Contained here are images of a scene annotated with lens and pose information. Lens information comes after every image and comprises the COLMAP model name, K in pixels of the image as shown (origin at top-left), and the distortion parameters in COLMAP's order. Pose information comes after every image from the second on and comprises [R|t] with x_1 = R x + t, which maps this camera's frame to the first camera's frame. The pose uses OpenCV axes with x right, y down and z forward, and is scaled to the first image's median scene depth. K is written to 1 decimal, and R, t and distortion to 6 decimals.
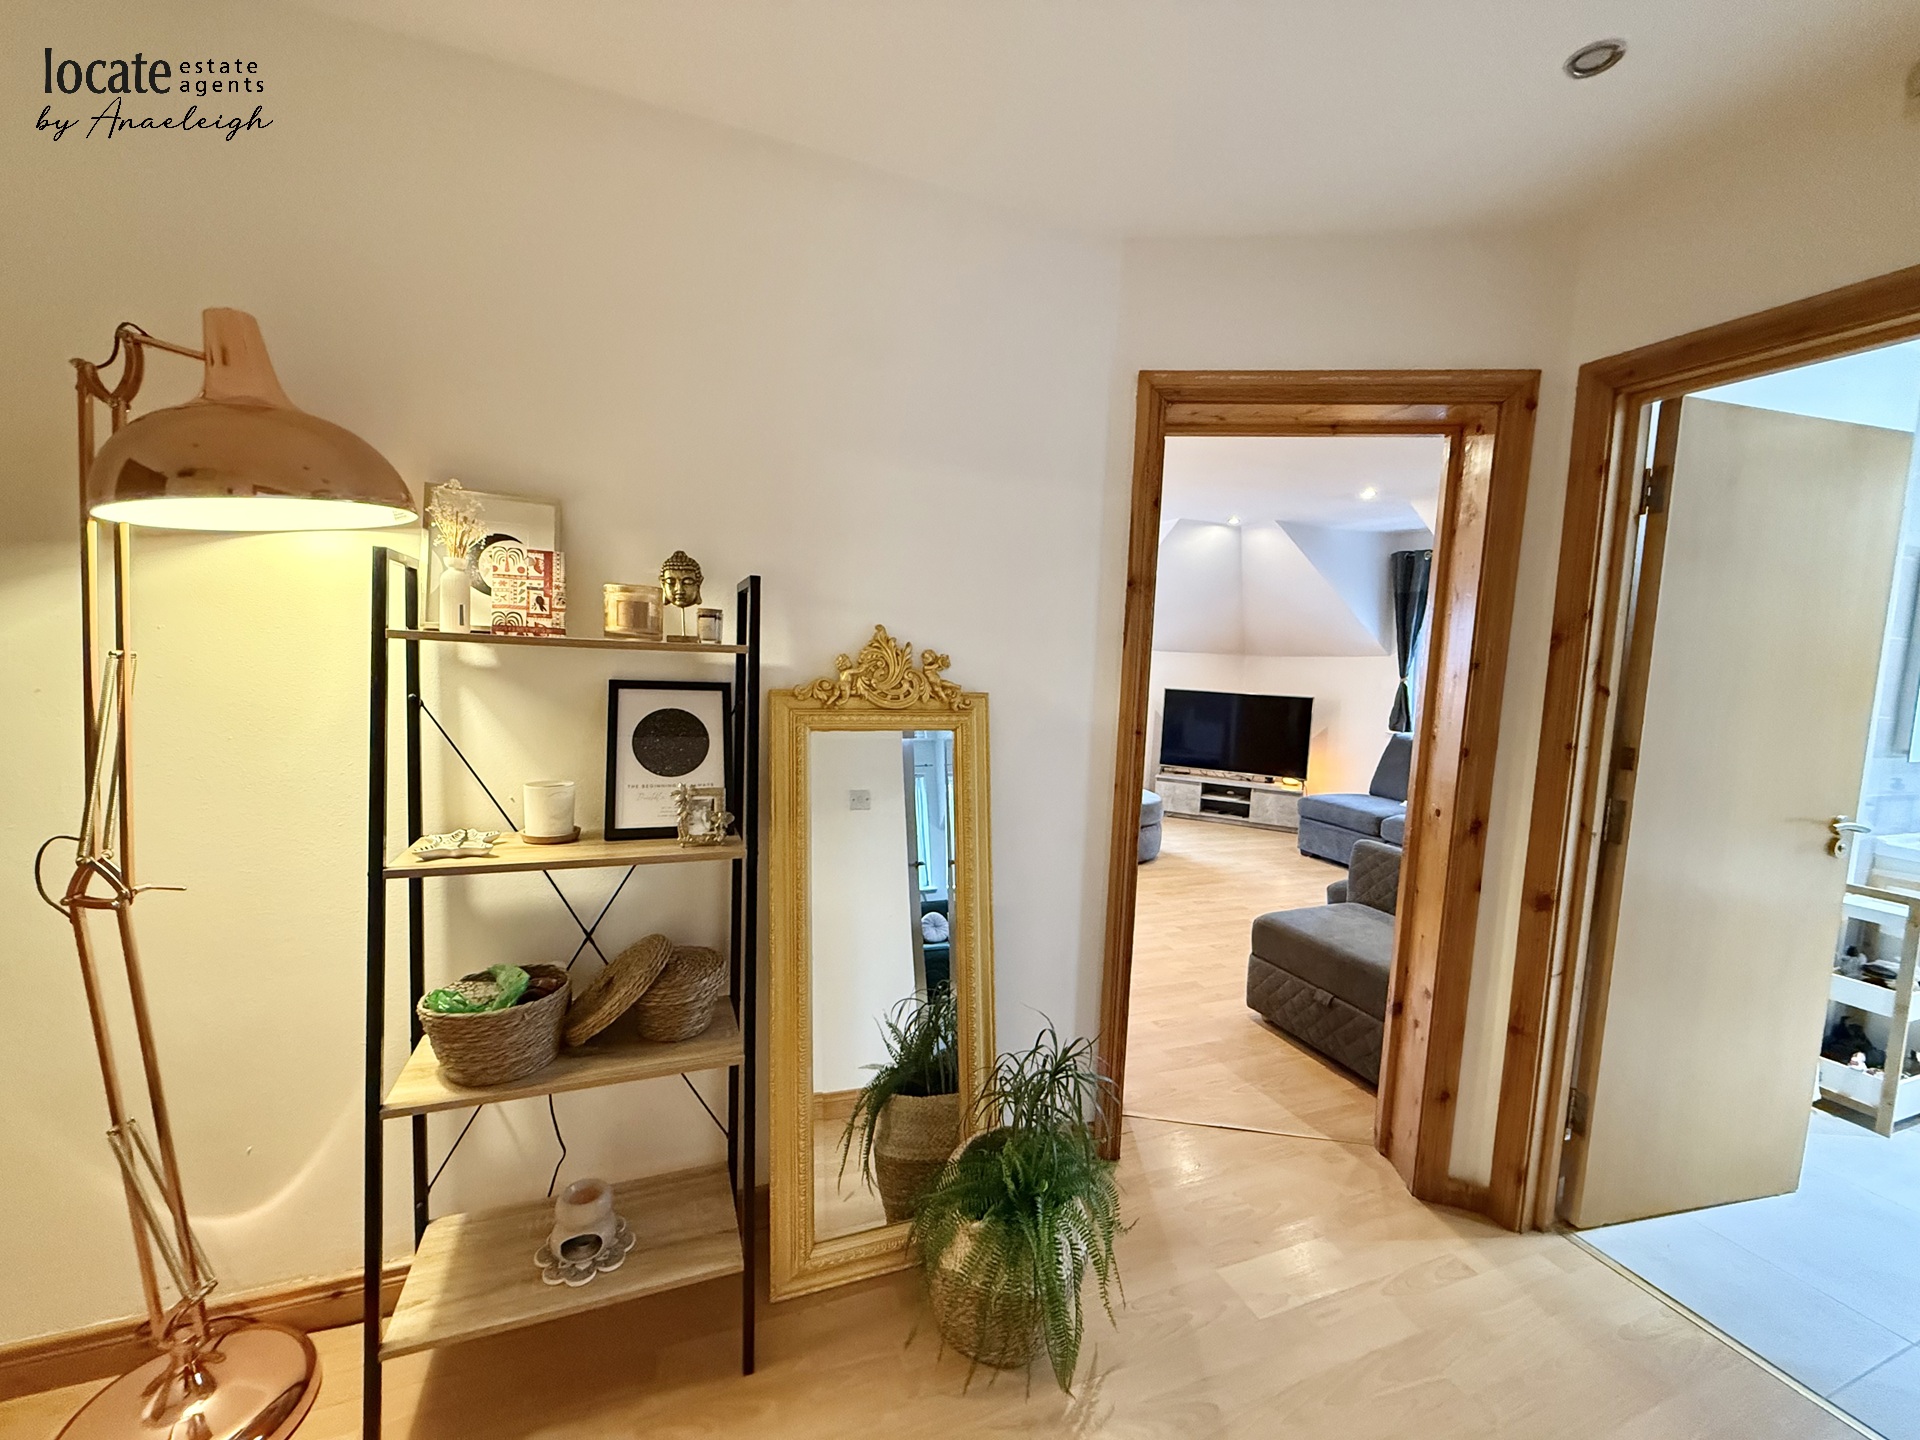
lens RADIAL K [[762.5, 0, 953.6], [0, 762.5, 720.8], [0, 0, 1]] dist [-0.001530, -0.000199]
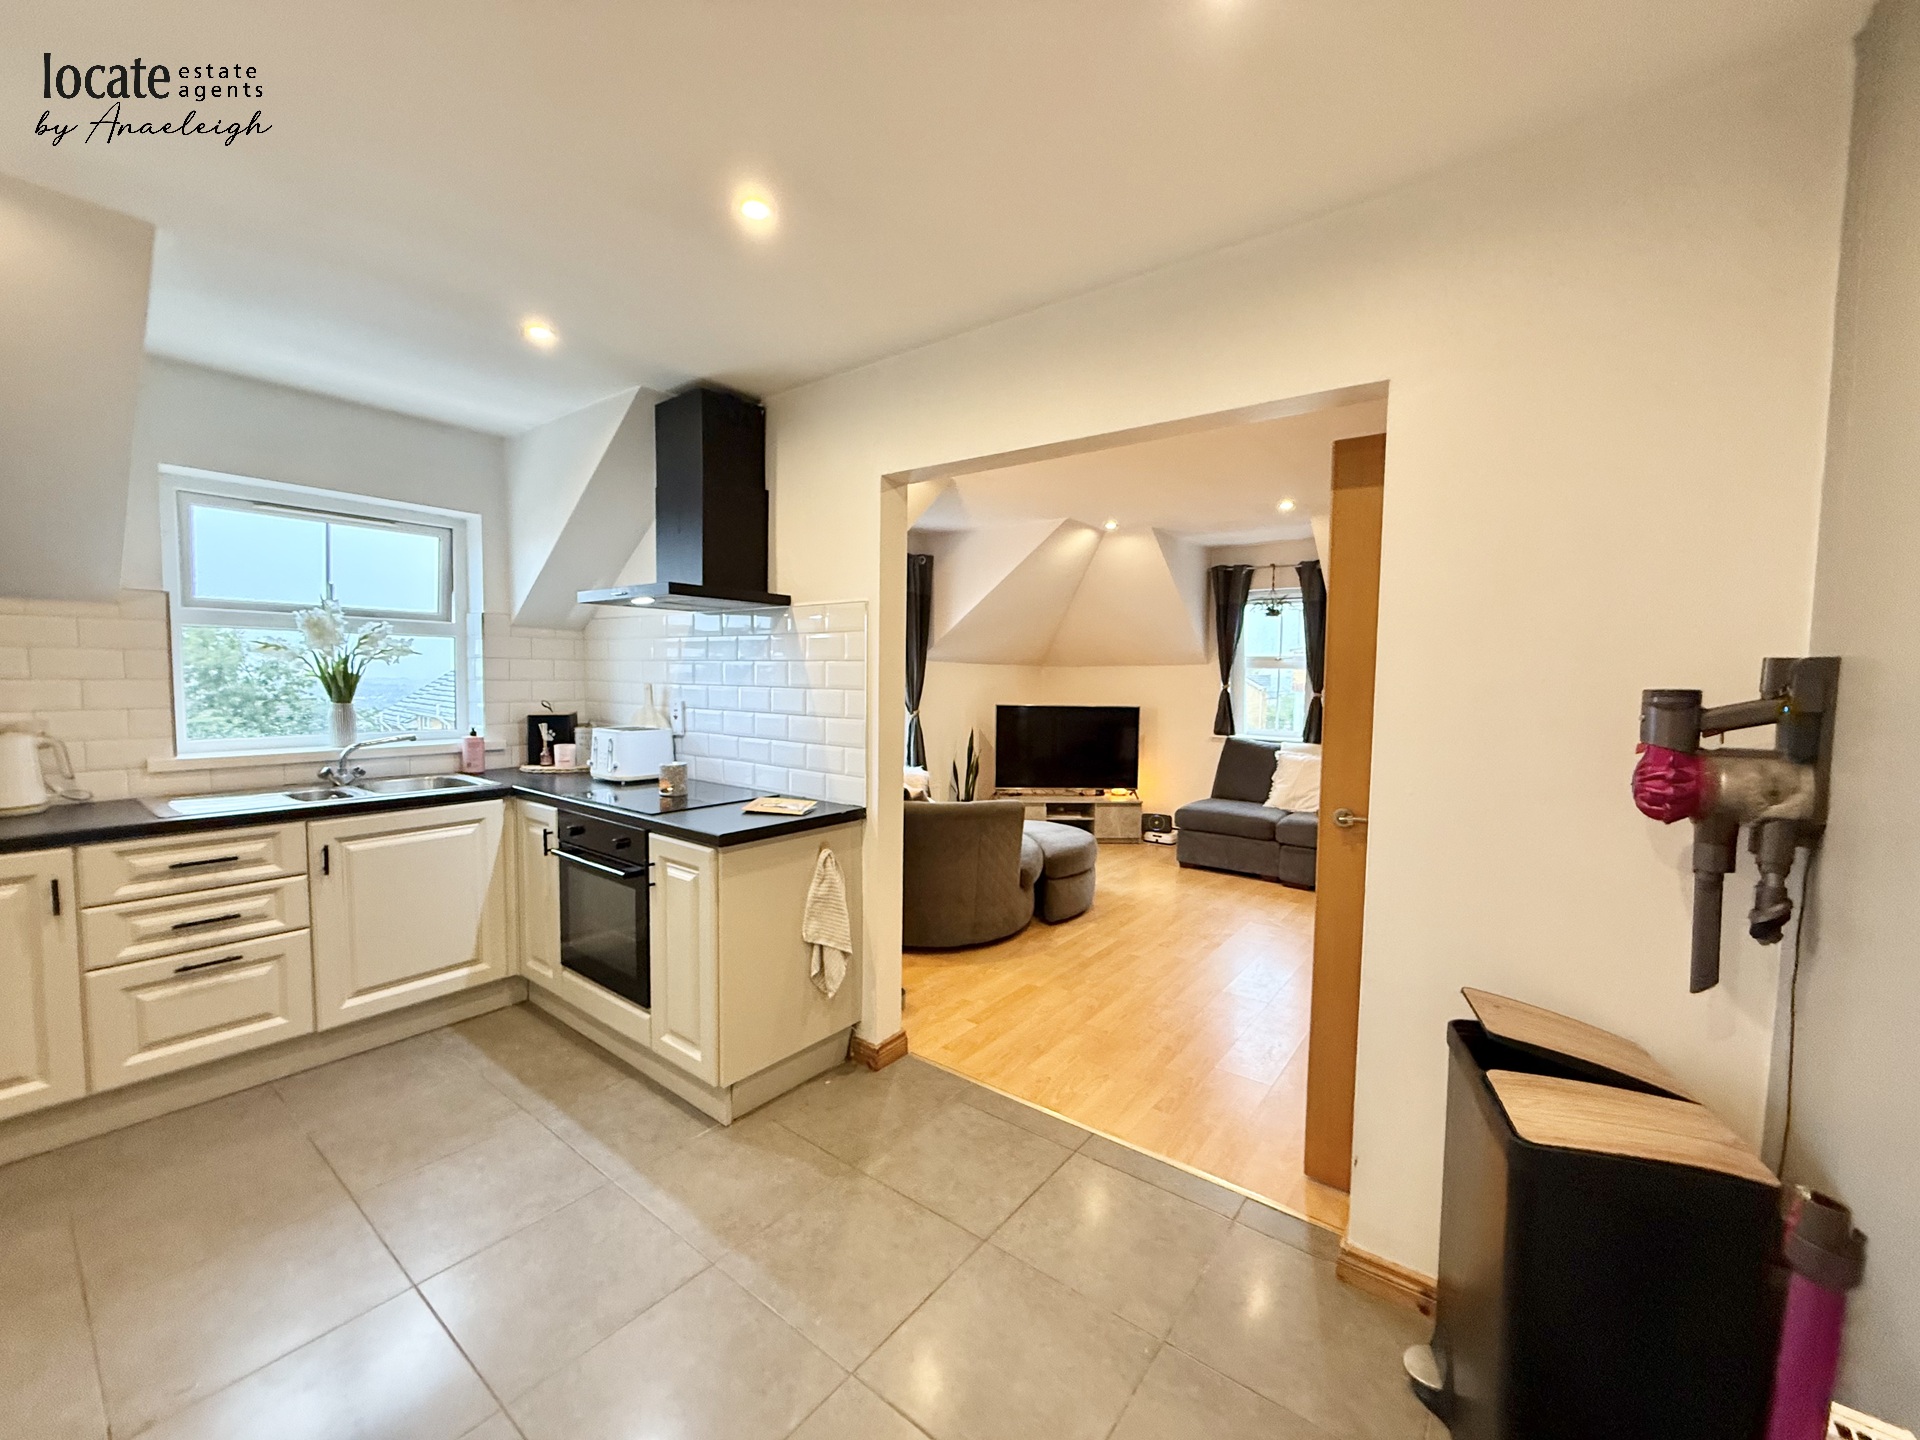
lens RADIAL K [[762.5, 0, 953.6], [0, 762.5, 720.8], [0, 0, 1]] dist [-0.001530, -0.000199]
pose [[0.855105, -0.062710, 0.514649, -0.288435], [0.068419, 0.997626, 0.007882, -0.041015], [-0.513921, 0.028471, 0.857365, 0.291305]]
